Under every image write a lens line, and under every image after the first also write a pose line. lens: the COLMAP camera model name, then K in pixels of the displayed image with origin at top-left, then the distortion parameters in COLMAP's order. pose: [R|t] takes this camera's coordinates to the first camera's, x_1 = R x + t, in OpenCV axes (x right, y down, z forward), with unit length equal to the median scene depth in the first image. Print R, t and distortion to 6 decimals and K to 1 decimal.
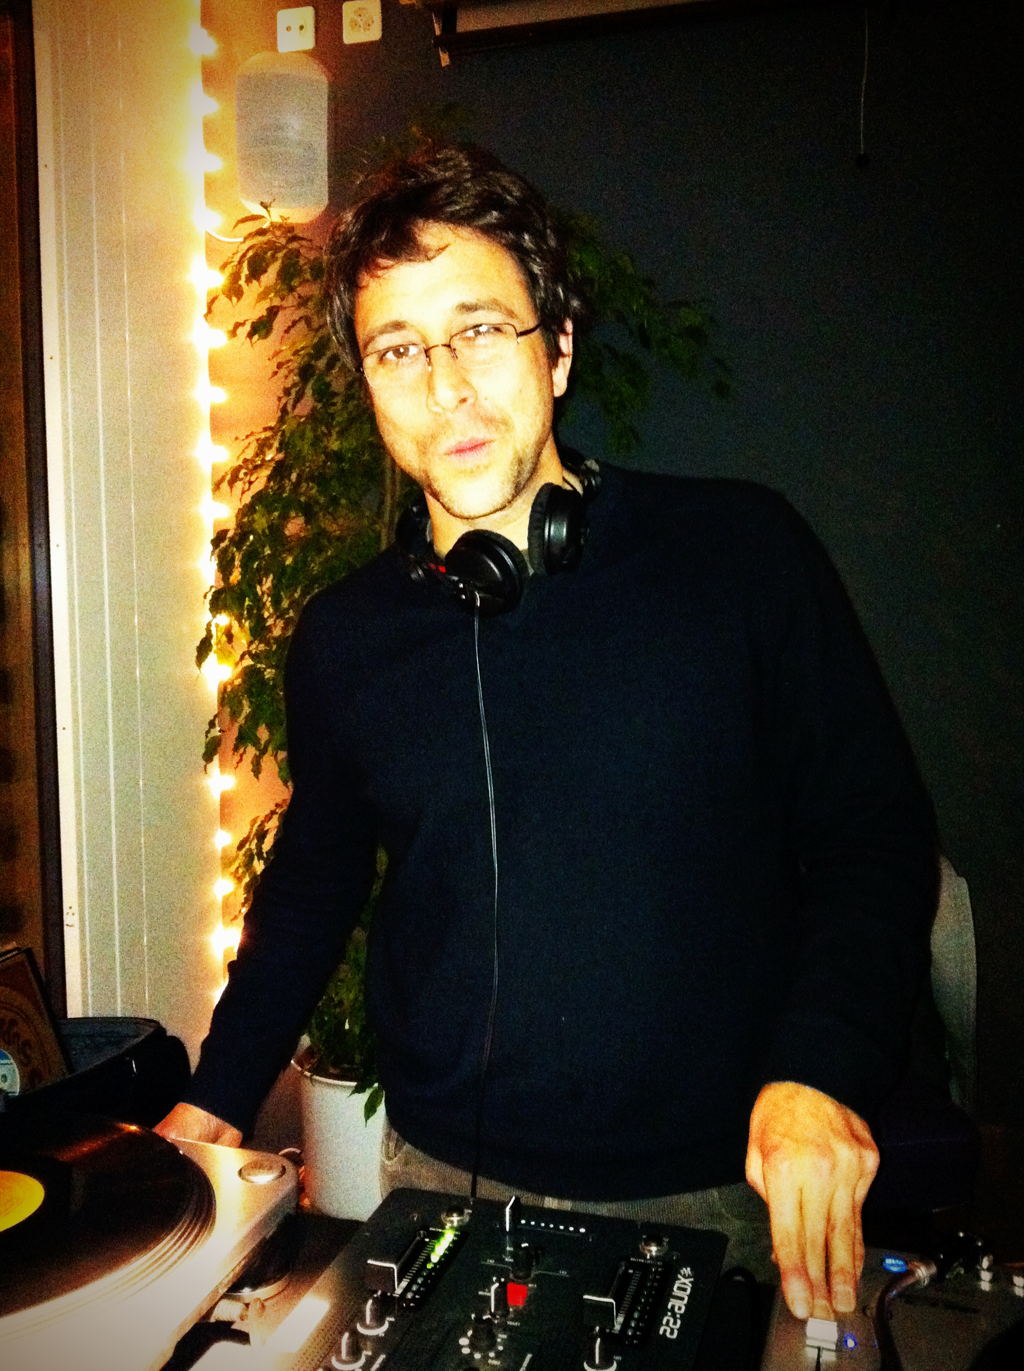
lens RADIAL K [[1255.8, 0, 512.5], [0, 1255.8, 684.1], [0, 0, 1]] dist [-0.002822, 0.000000]
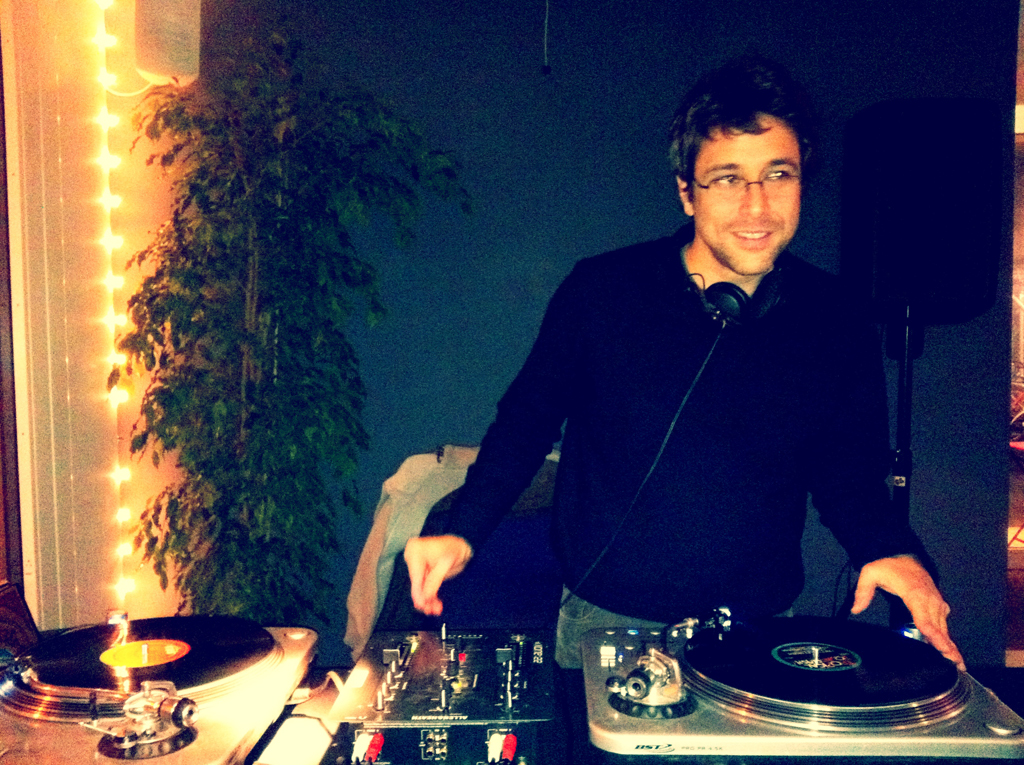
lens RADIAL K [[938.0, 0, 511.5], [0, 938.0, 382.9], [0, 0, 1]] dist [-0.002822, 0.000000]
pose [[0.965958, -0.019735, 0.257946, -0.088945], [0.030487, 0.998822, -0.037751, 0.032161], [-0.256897, 0.044330, 0.965422, -0.145991]]
